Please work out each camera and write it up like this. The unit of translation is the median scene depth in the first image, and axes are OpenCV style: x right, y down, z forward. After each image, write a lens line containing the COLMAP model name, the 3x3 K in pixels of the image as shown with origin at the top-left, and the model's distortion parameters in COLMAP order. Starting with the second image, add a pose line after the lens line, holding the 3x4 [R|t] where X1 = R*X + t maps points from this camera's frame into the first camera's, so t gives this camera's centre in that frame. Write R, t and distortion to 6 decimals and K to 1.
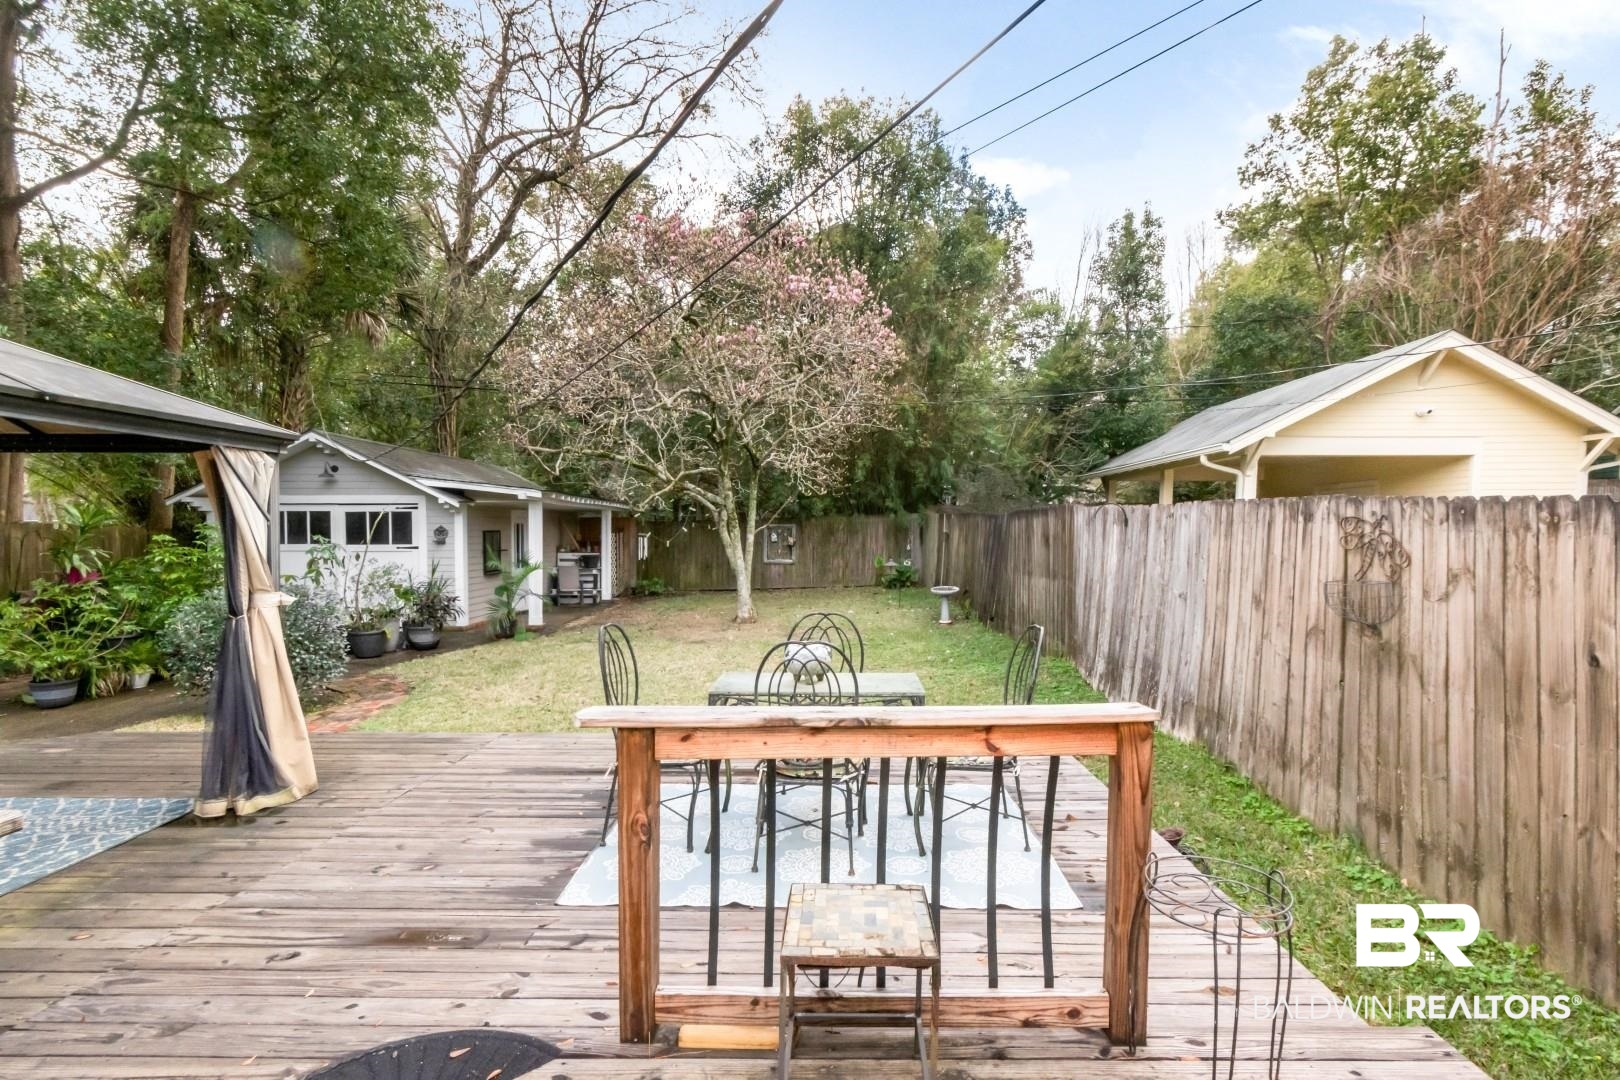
lens RADIAL K [[777.7, 0, 808.4], [0, 777.7, 567.3], [0, 0, 1]] dist [0.010509, 0.001057]
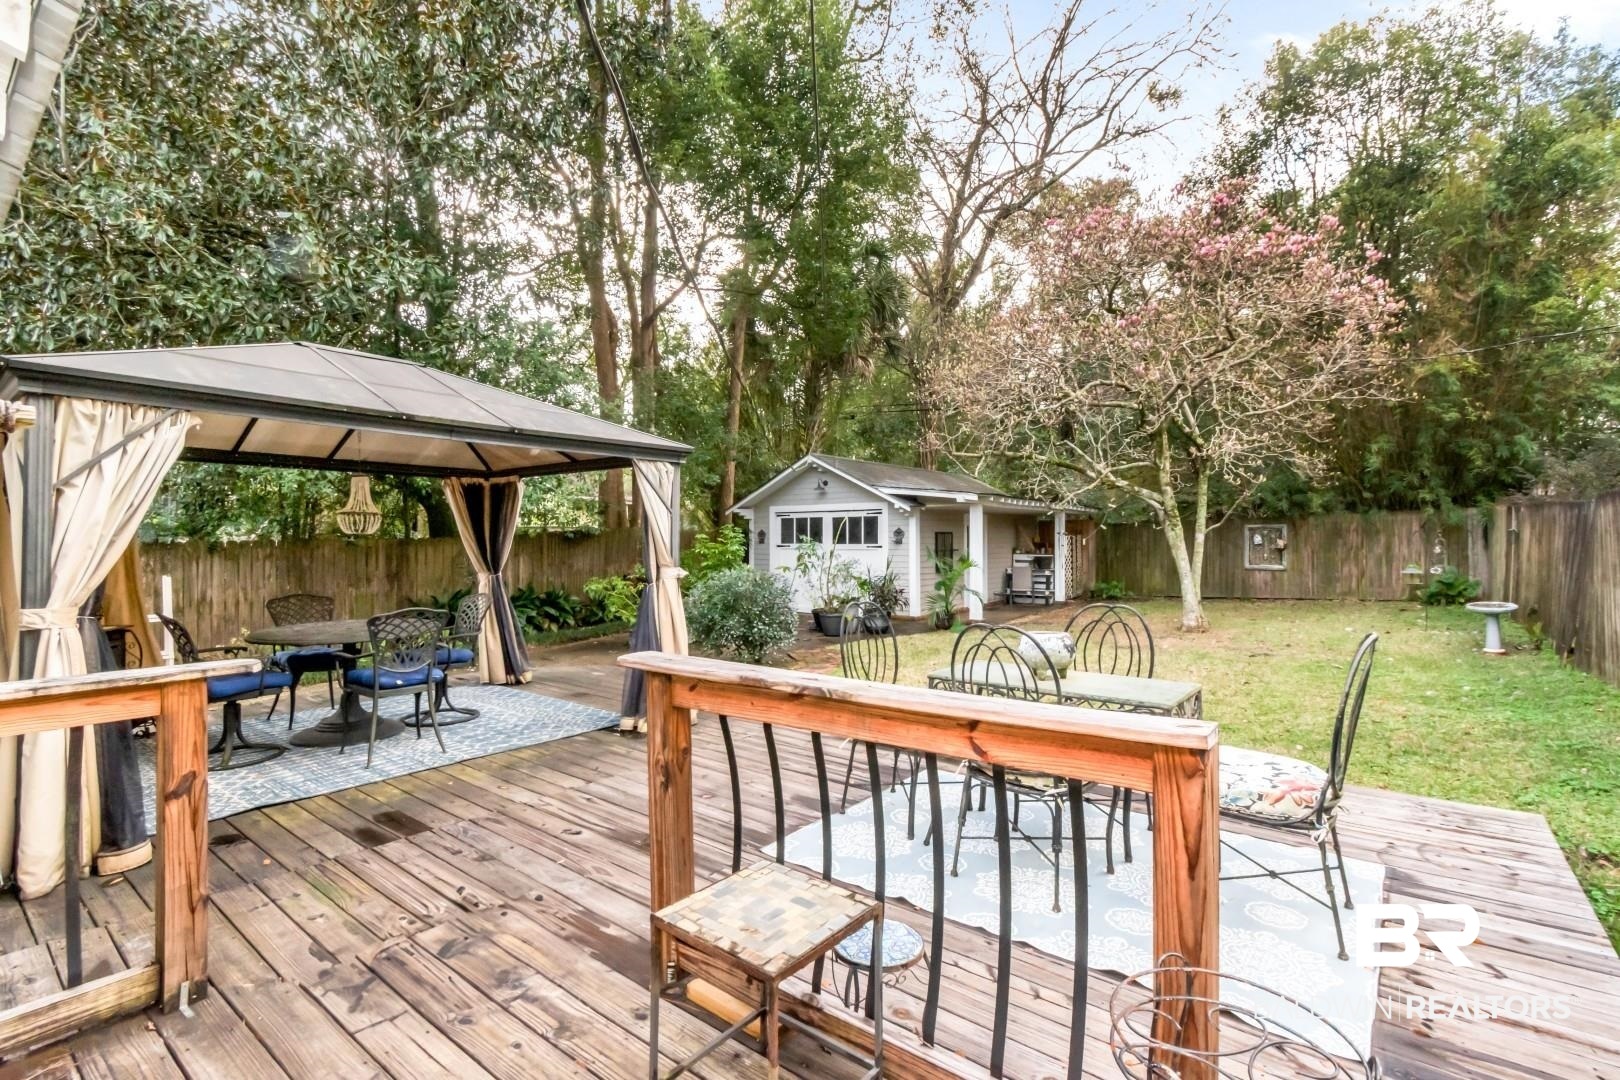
lens RADIAL K [[737.7, 0, 800.5], [0, 737.7, 530.3], [0, 0, 1]] dist [0.005467, -0.002486]
pose [[0.794270, -0.008943, -0.607499, 0.079571], [-0.026269, 0.998451, -0.049043, 0.007973], [0.606996, 0.054912, 0.792805, 0.044136]]
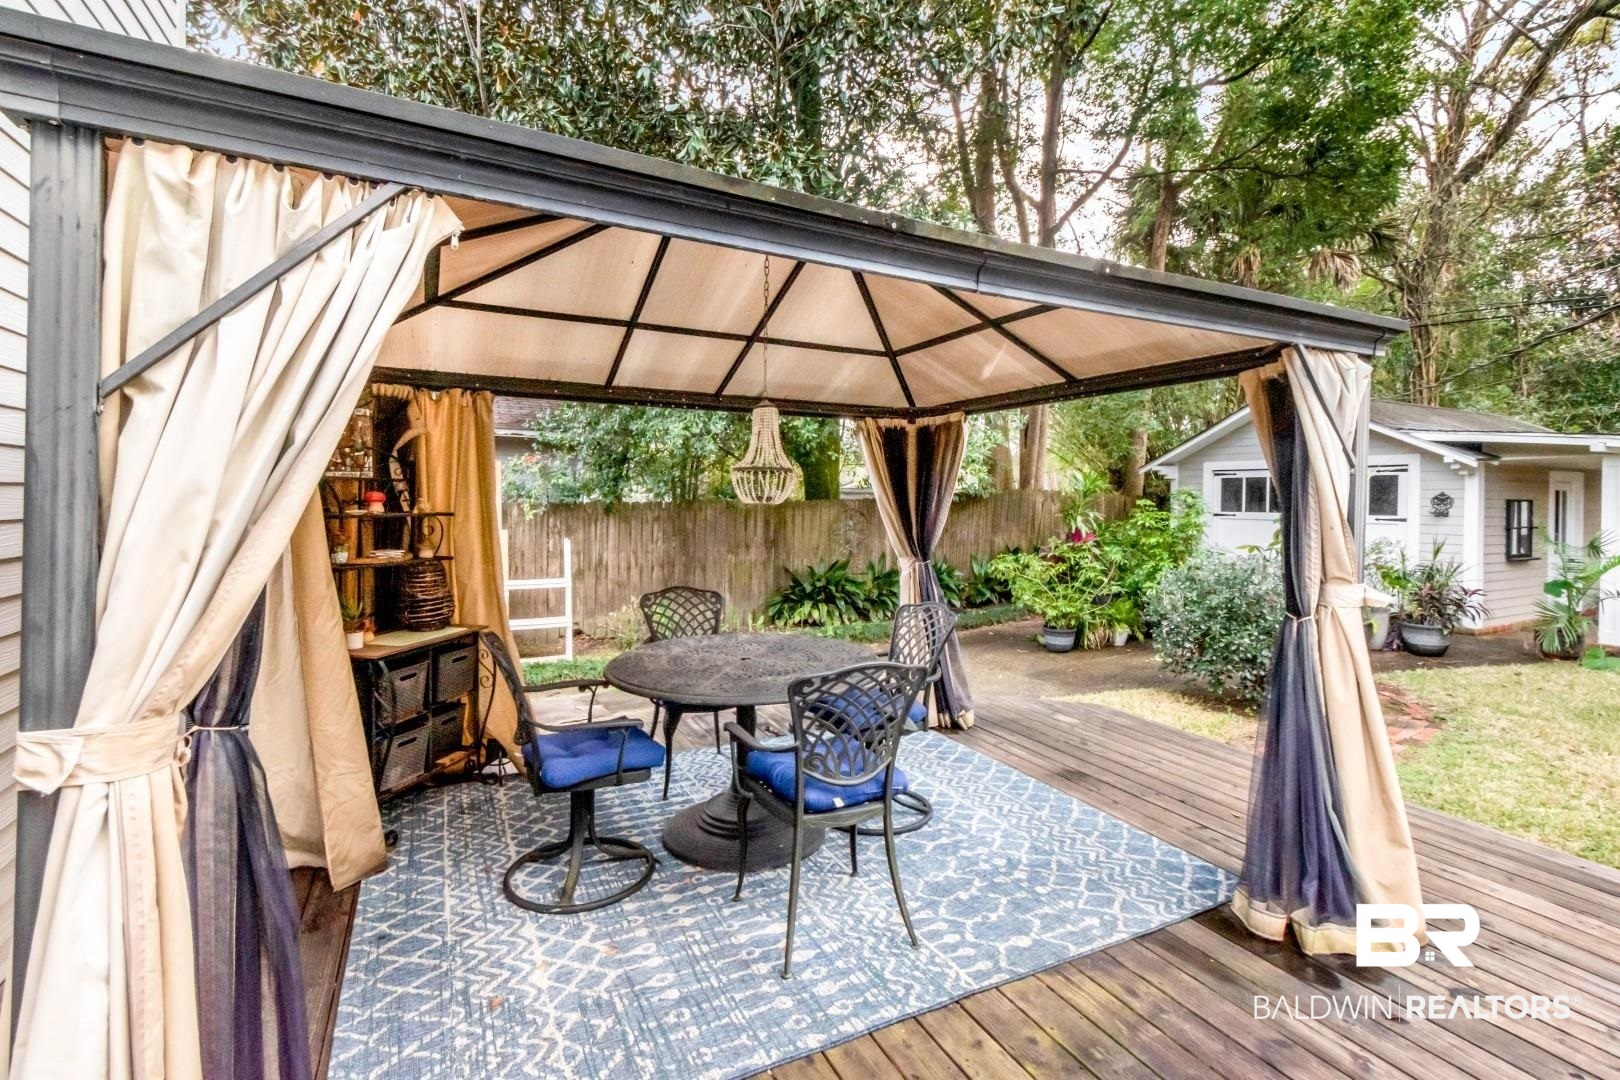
lens RADIAL K [[737.7, 0, 808.2], [0, 737.7, 497.8], [0, 0, 1]] dist [0.005467, -0.002486]
pose [[0.465533, 0.003607, -0.885023, -0.121153], [-0.050675, 0.998460, -0.022587, 0.000037], [0.883579, 0.055363, 0.464999, 0.113765]]
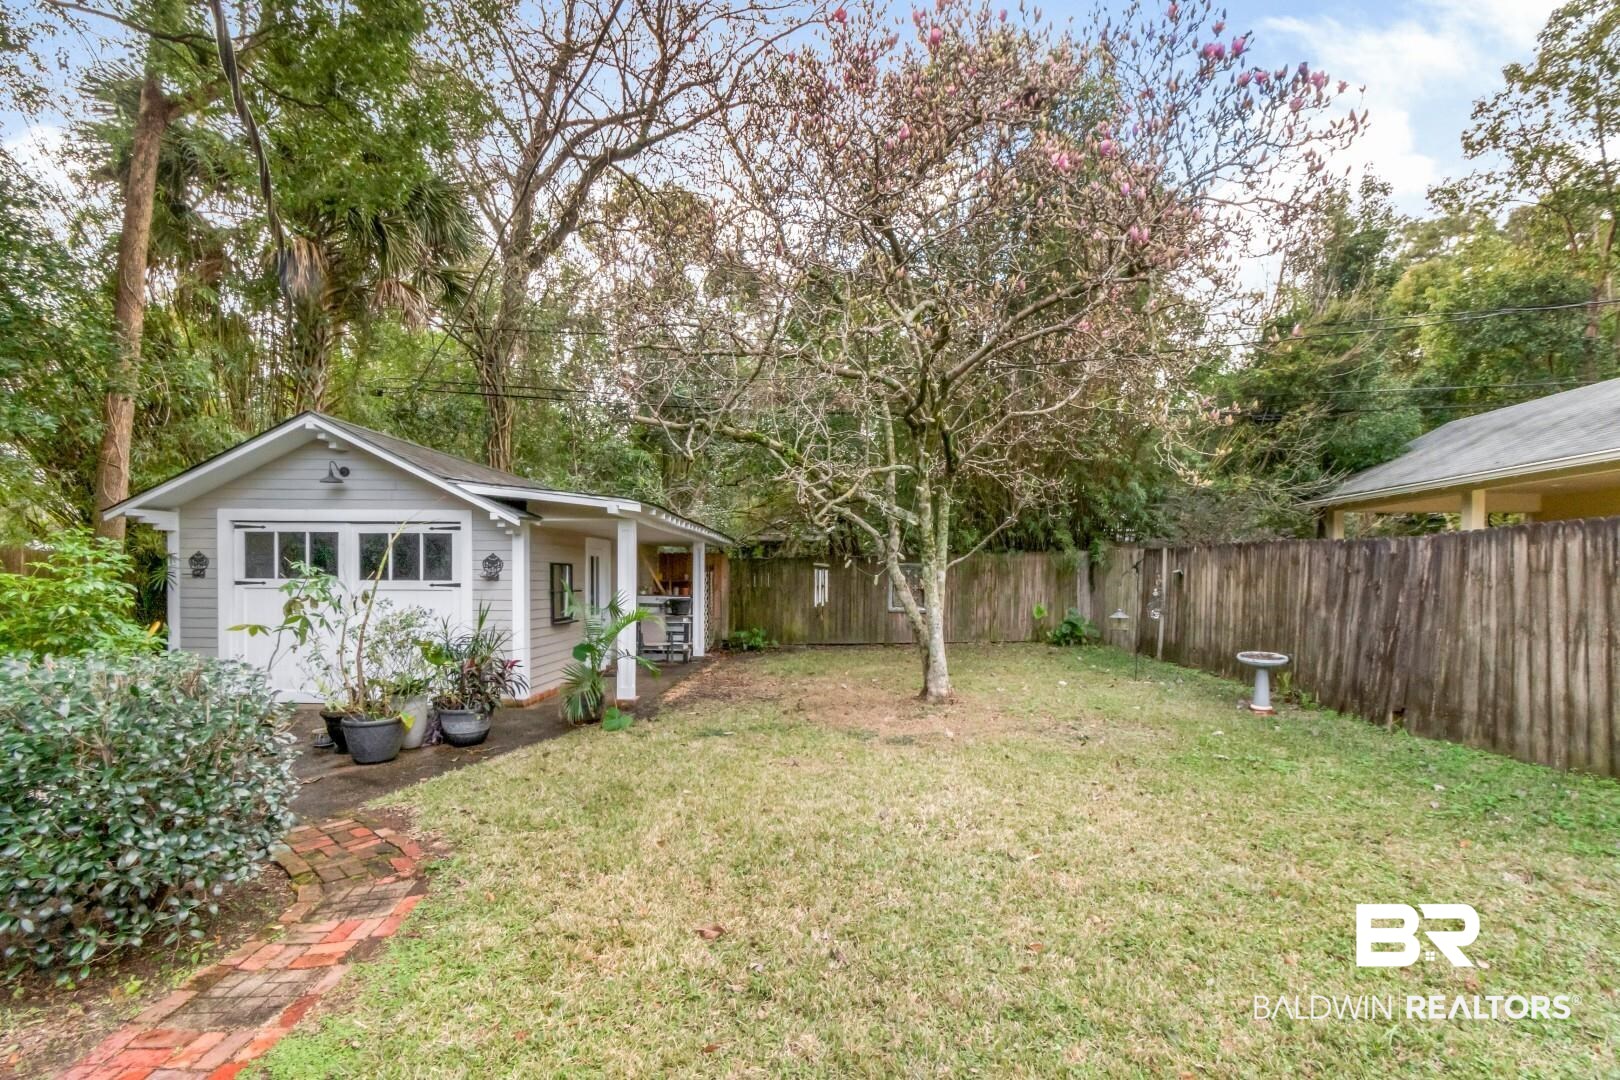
lens RADIAL K [[737.7, 0, 811.5], [0, 737.7, 606.7], [0, 0, 1]] dist [0.005467, -0.002486]
pose [[0.999487, 0.009119, -0.030697, -0.172200], [-0.009419, 0.999909, -0.009646, -0.003001], [0.030606, 0.009930, 0.999482, 0.362381]]
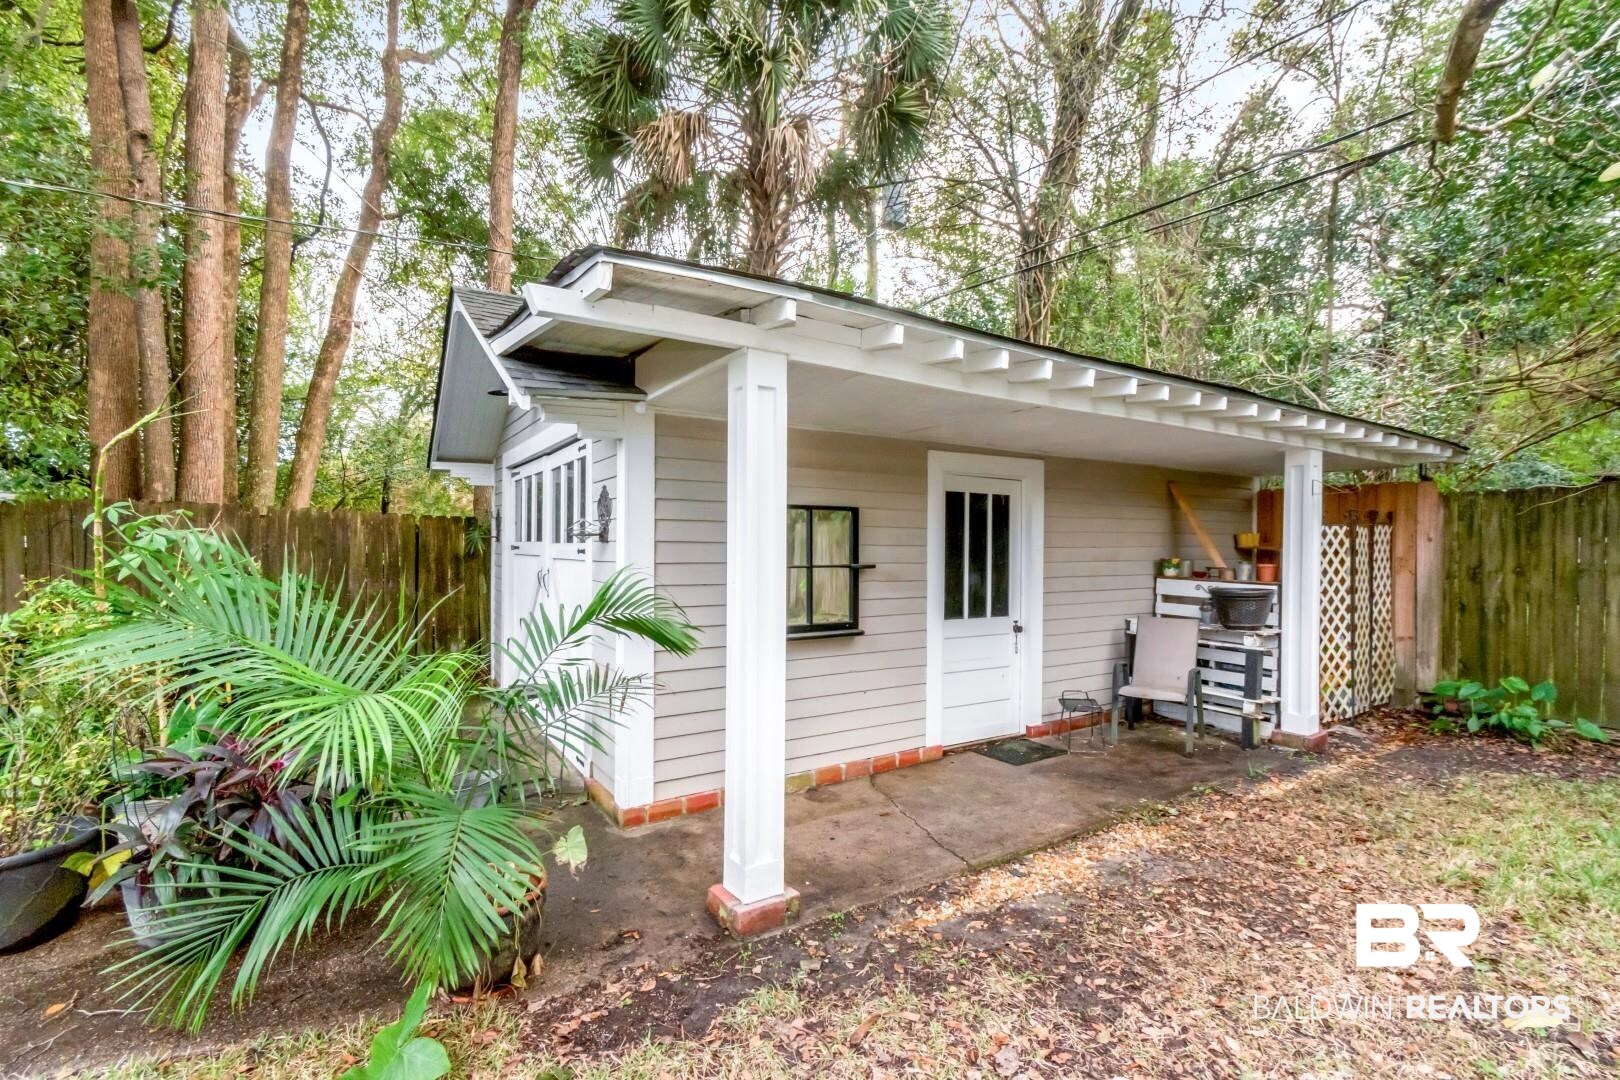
lens RADIAL K [[737.7, 0, 800.5], [0, 737.7, 541.7], [0, 0, 1]] dist [0.005467, -0.002486]
pose [[0.557117, 0.005046, -0.830419, -0.171890], [-0.048117, 0.998498, -0.026214, -0.026262], [0.829039, 0.054561, 0.556523, 0.928389]]
